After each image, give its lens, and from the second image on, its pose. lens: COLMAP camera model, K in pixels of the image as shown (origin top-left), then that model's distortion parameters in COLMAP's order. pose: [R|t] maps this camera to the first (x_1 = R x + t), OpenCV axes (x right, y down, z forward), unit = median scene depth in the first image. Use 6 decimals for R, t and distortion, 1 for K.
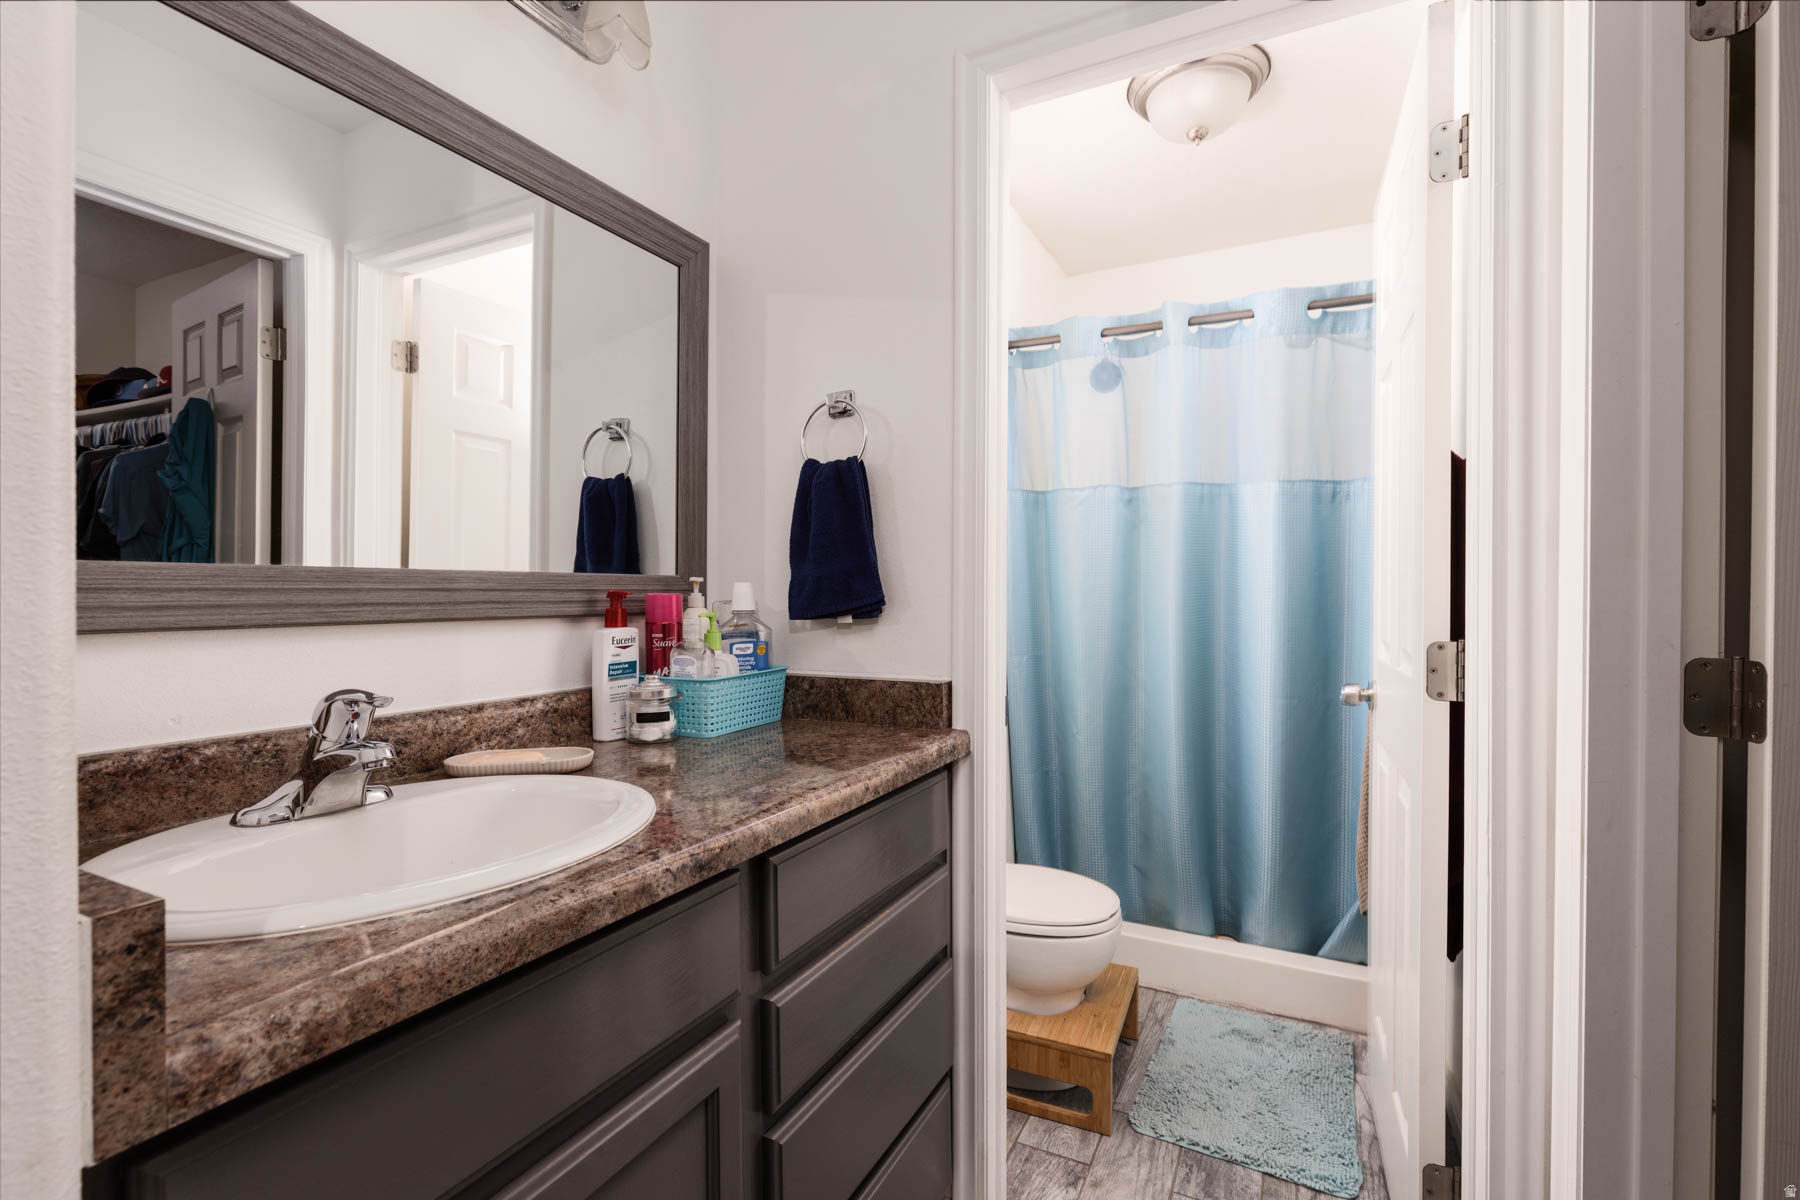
lens RADIAL K [[815.3, 0, 905.8], [0, 815.3, 588.0], [0, 0, 1]] dist [-0.003539, 0.000671]
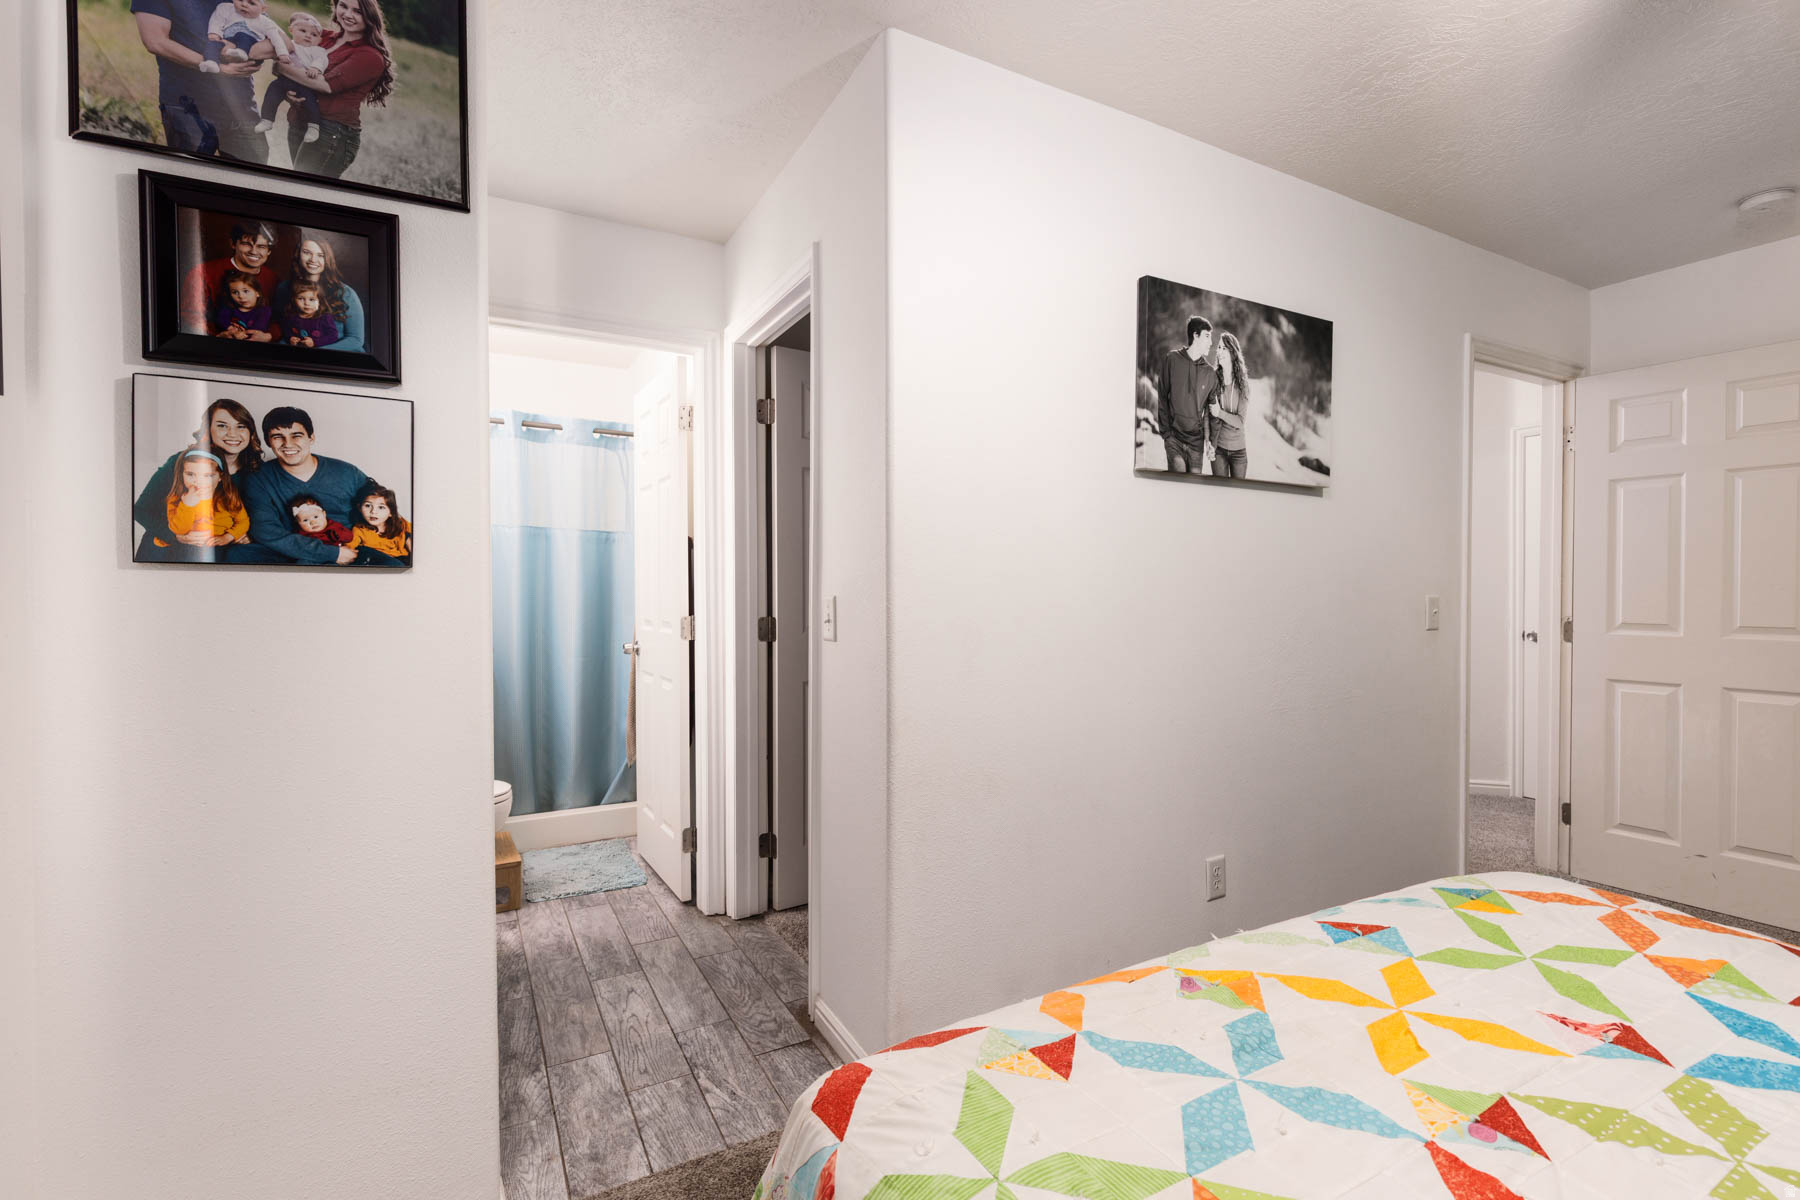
lens RADIAL K [[815.3, 0, 904.8], [0, 815.3, 593.6], [0, 0, 1]] dist [-0.003539, 0.000671]
pose [[0.576526, -0.022917, 0.816758, -0.654939], [0.008924, 0.999724, 0.021751, -0.035754], [-0.817030, -0.005251, 0.576571, -0.651687]]
